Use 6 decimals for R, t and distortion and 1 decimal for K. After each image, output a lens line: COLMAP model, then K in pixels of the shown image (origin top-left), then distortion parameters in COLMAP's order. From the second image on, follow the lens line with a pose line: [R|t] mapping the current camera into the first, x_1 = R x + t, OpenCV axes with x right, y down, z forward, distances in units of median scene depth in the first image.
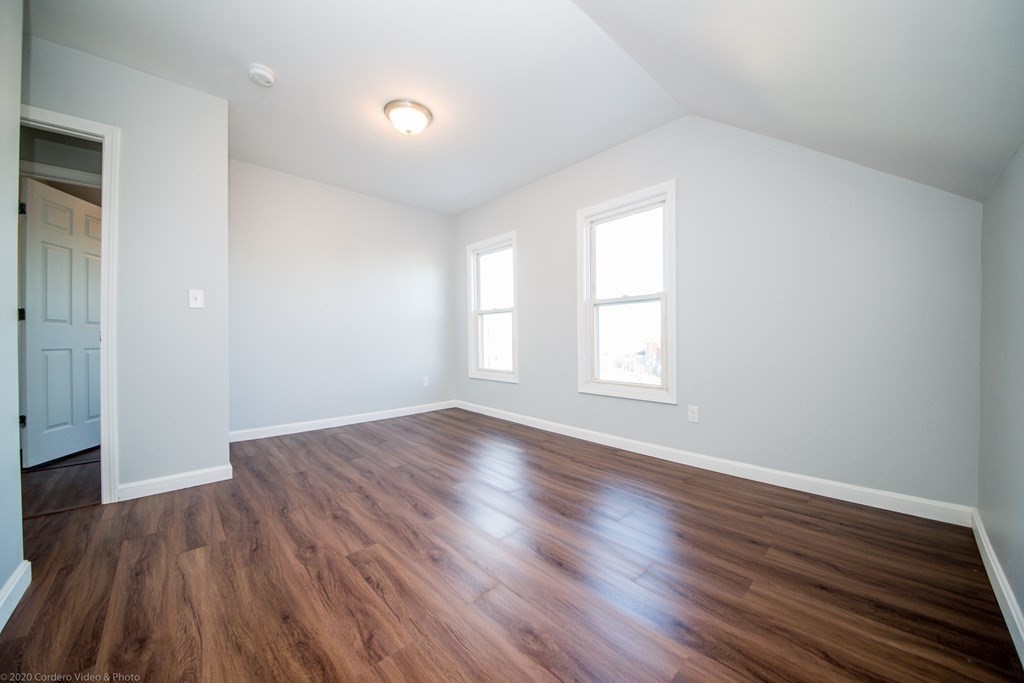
lens RADIAL K [[361.5, 0, 511.6], [0, 361.5, 337.7], [0, 0, 1]] dist [0.005435, -0.009220]
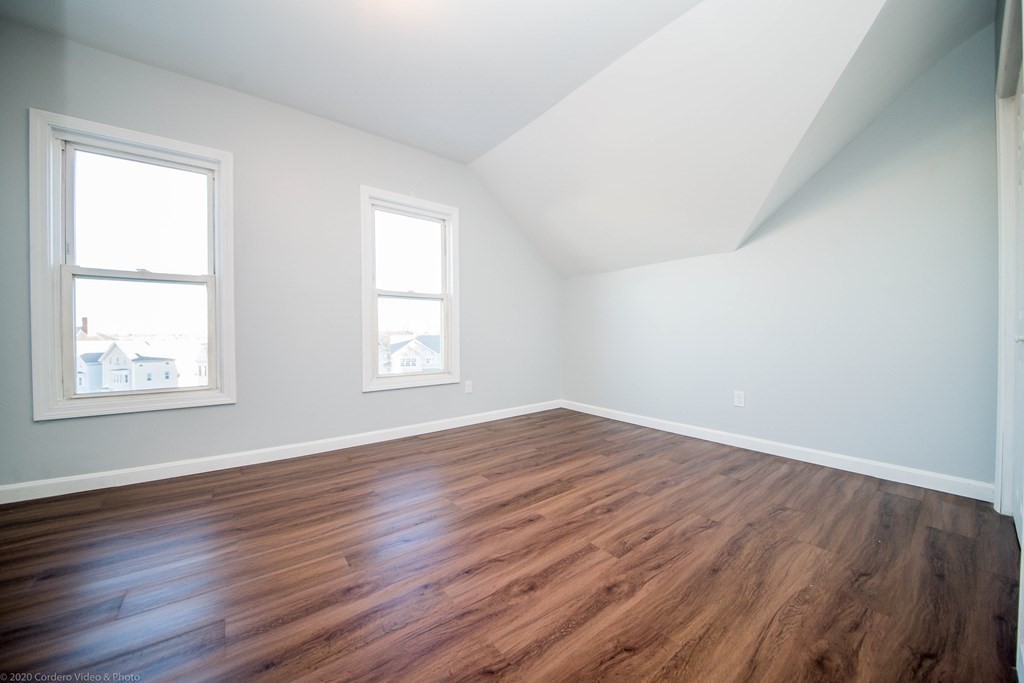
lens RADIAL K [[361.5, 0, 511.6], [0, 361.5, 337.7], [0, 0, 1]] dist [0.005435, -0.009220]
pose [[0.098508, -0.000181, 0.995136, -0.932535], [-0.001842, 0.999998, 0.000364, 0.025349], [-0.995135, -0.001869, 0.098508, 0.782935]]
